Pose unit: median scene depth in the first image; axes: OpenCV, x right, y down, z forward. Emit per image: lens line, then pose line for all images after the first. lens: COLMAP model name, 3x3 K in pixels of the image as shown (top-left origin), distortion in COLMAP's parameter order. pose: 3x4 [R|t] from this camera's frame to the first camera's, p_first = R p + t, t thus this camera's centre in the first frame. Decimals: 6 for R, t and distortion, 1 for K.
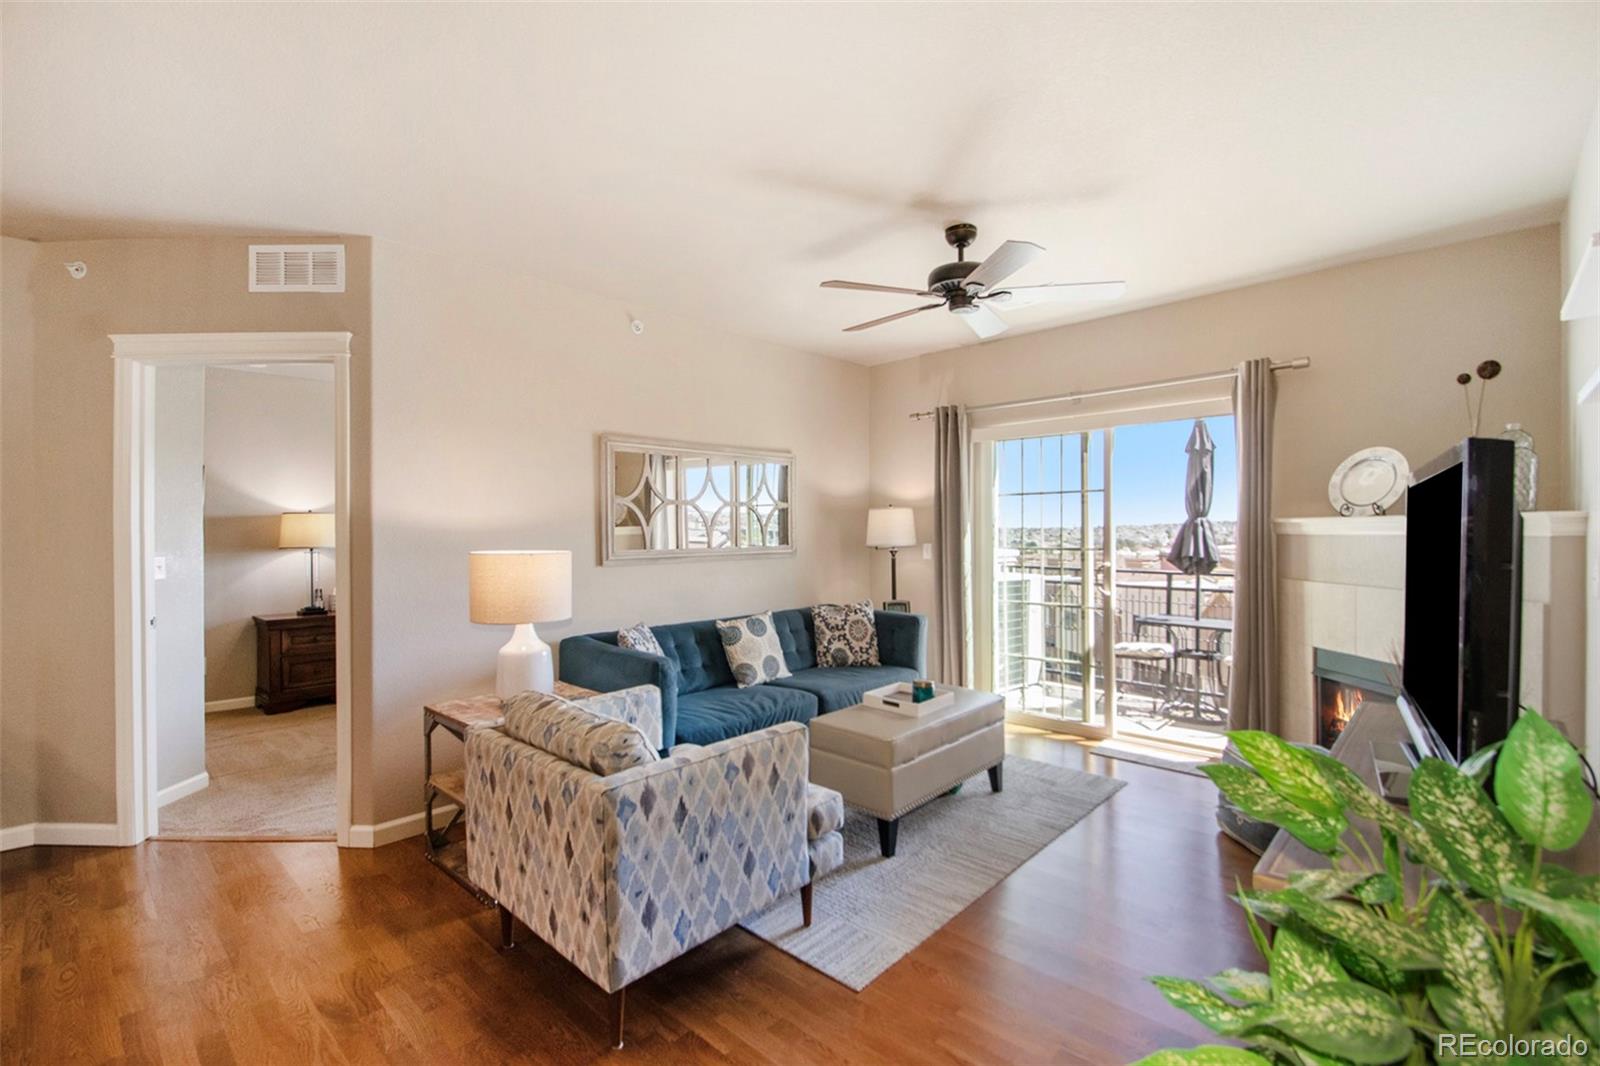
lens RADIAL K [[717.0, 0, 769.1], [0, 717.0, 543.8], [0, 0, 1]] dist [-0.017001, -0.001489]
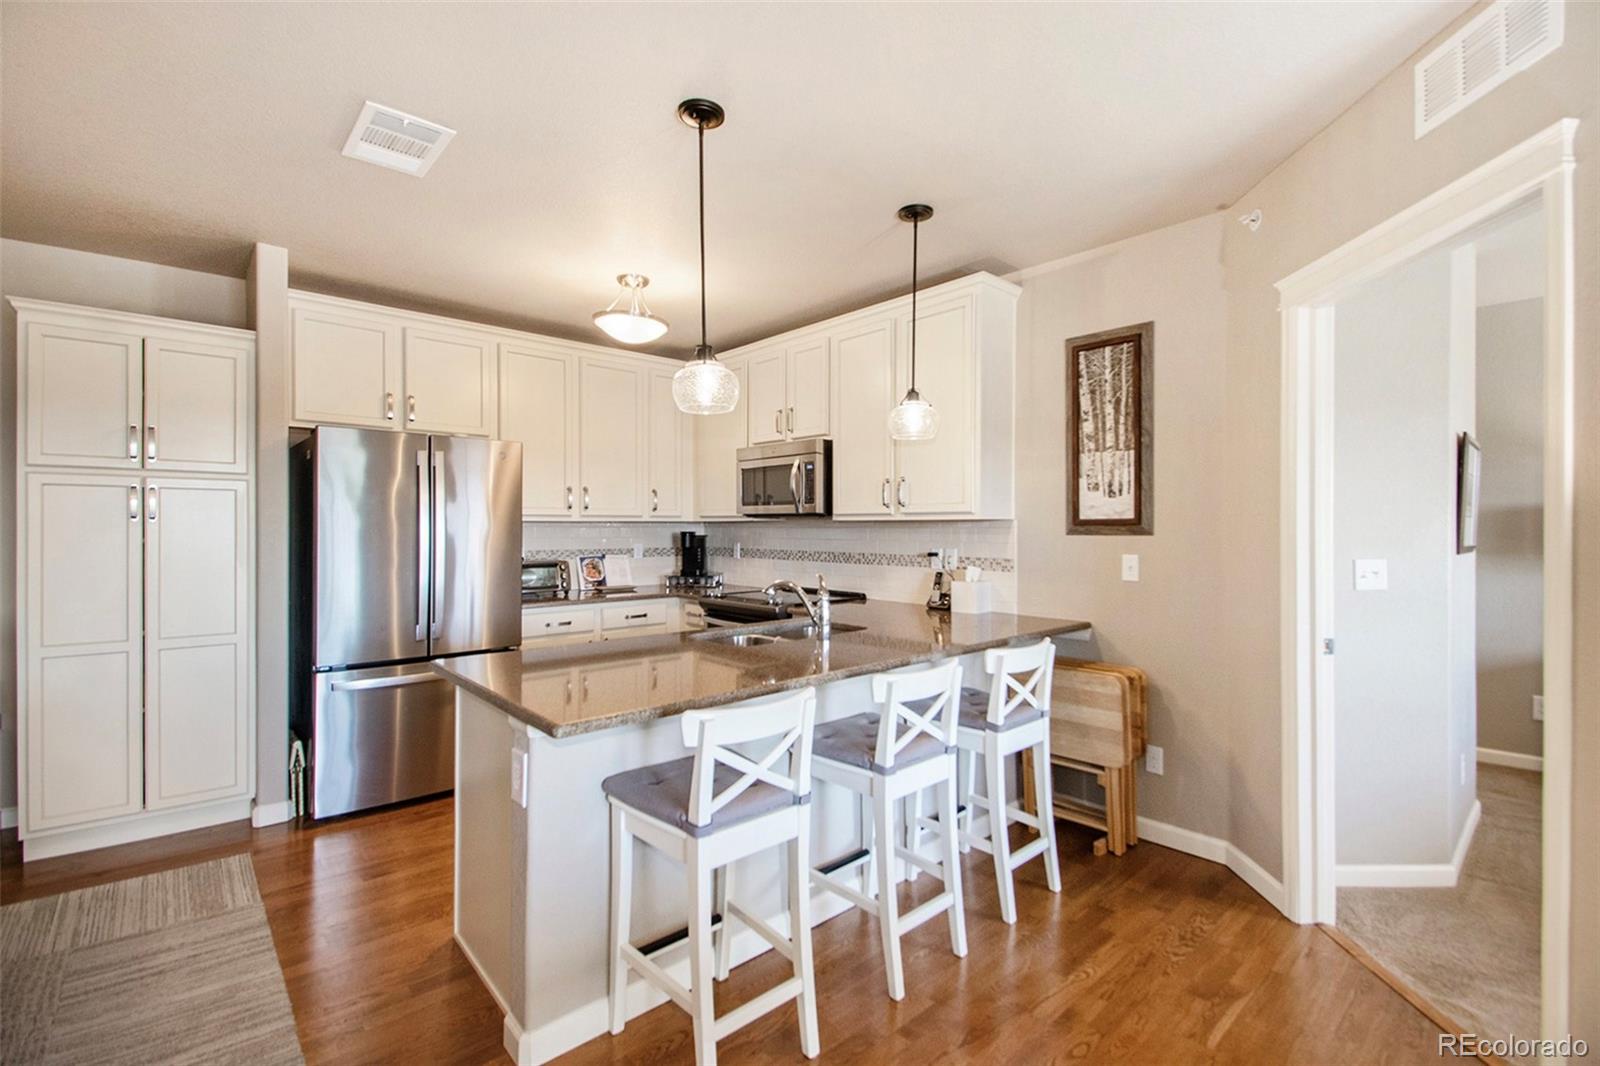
lens RADIAL K [[717.0, 0, 806.0], [0, 717.0, 535.6], [0, 0, 1]] dist [-0.017001, -0.001489]
pose [[-0.053813, 0.018711, -0.998376, -0.048262], [-0.018887, 0.999627, 0.019752, -0.007544], [0.998372, 0.019919, -0.053439, 0.286447]]
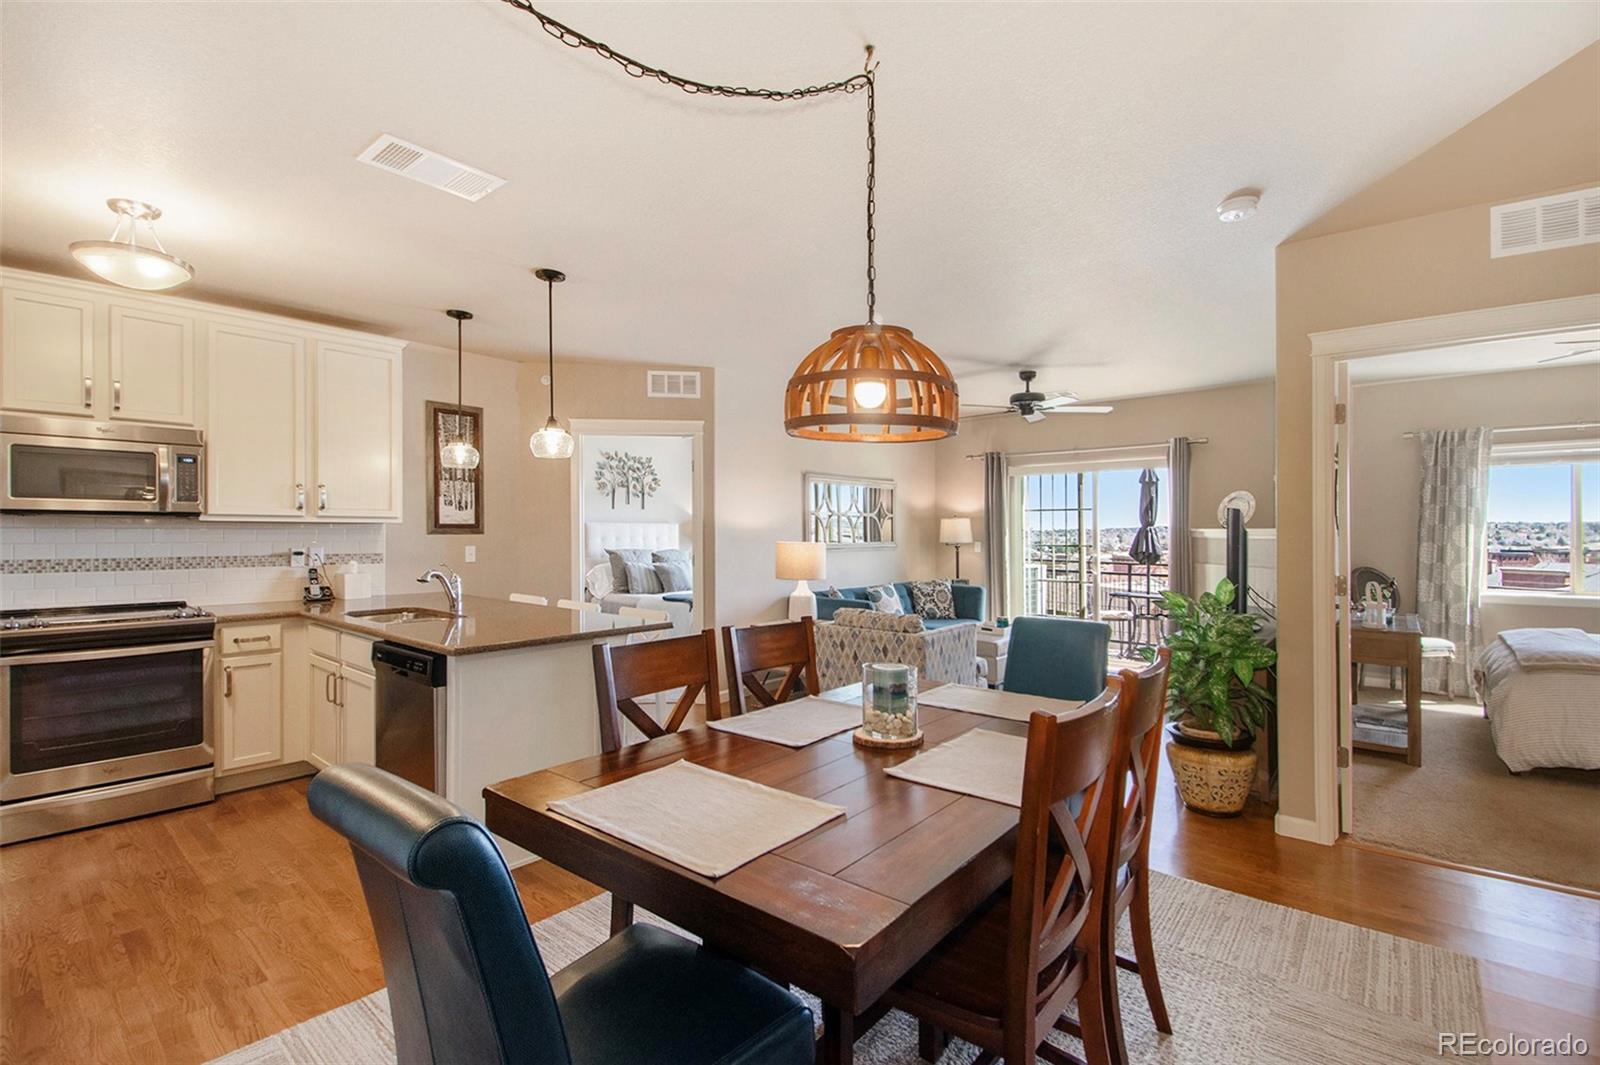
lens RADIAL K [[717.0, 0, 804.7], [0, 717.0, 529.8], [0, 0, 1]] dist [-0.017001, -0.001489]
pose [[0.995586, 0.008959, 0.093422, -0.299398], [-0.006920, 0.999731, -0.022125, 0.011498], [-0.093595, 0.021380, 0.995381, -0.496806]]
